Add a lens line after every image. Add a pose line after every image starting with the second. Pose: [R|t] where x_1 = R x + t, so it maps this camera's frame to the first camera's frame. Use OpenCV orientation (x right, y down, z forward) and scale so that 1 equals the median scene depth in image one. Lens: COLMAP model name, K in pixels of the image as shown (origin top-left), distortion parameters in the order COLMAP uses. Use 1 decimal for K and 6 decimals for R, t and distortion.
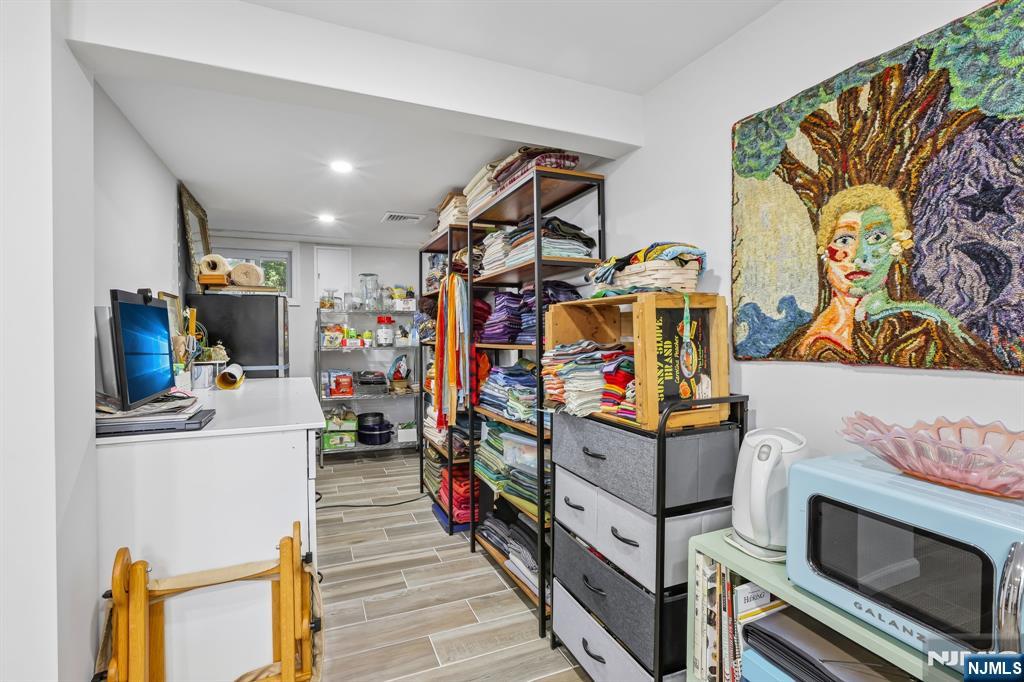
lens RADIAL K [[469.2, 0, 509.1], [0, 469.2, 338.0], [0, 0, 1]] dist [-0.042671, 0.019080]
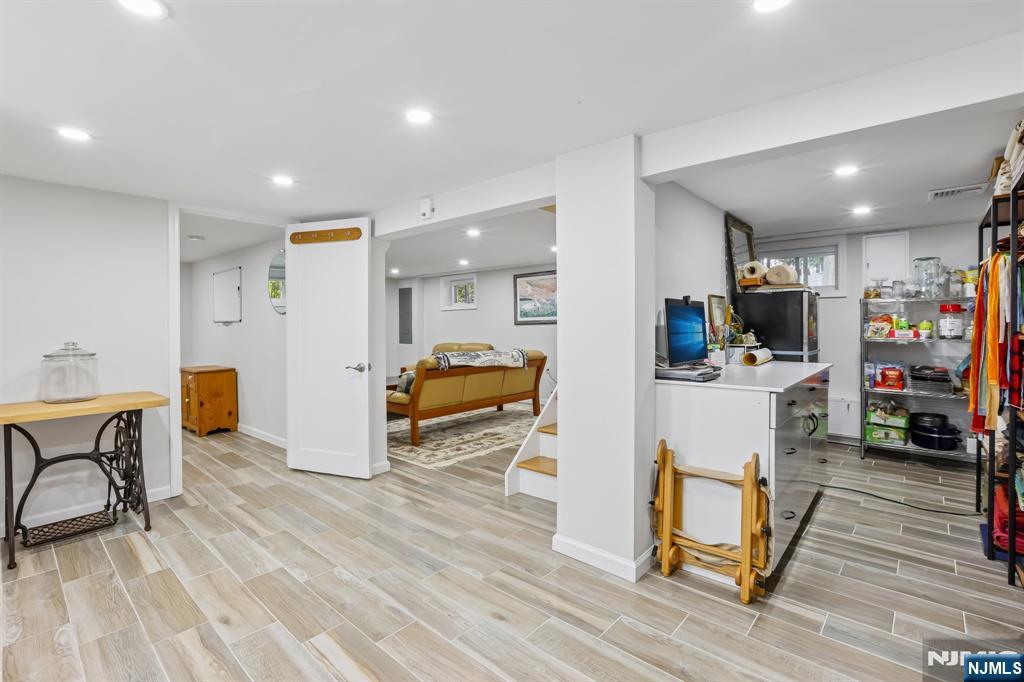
lens RADIAL K [[469.2, 0, 509.1], [0, 469.2, 338.0], [0, 0, 1]] dist [-0.042671, 0.019080]
pose [[0.414136, 0.025197, -0.909866, 0.248333], [-0.008390, 0.999680, 0.023866, 0.004464], [0.910176, -0.002250, 0.414215, -0.140910]]
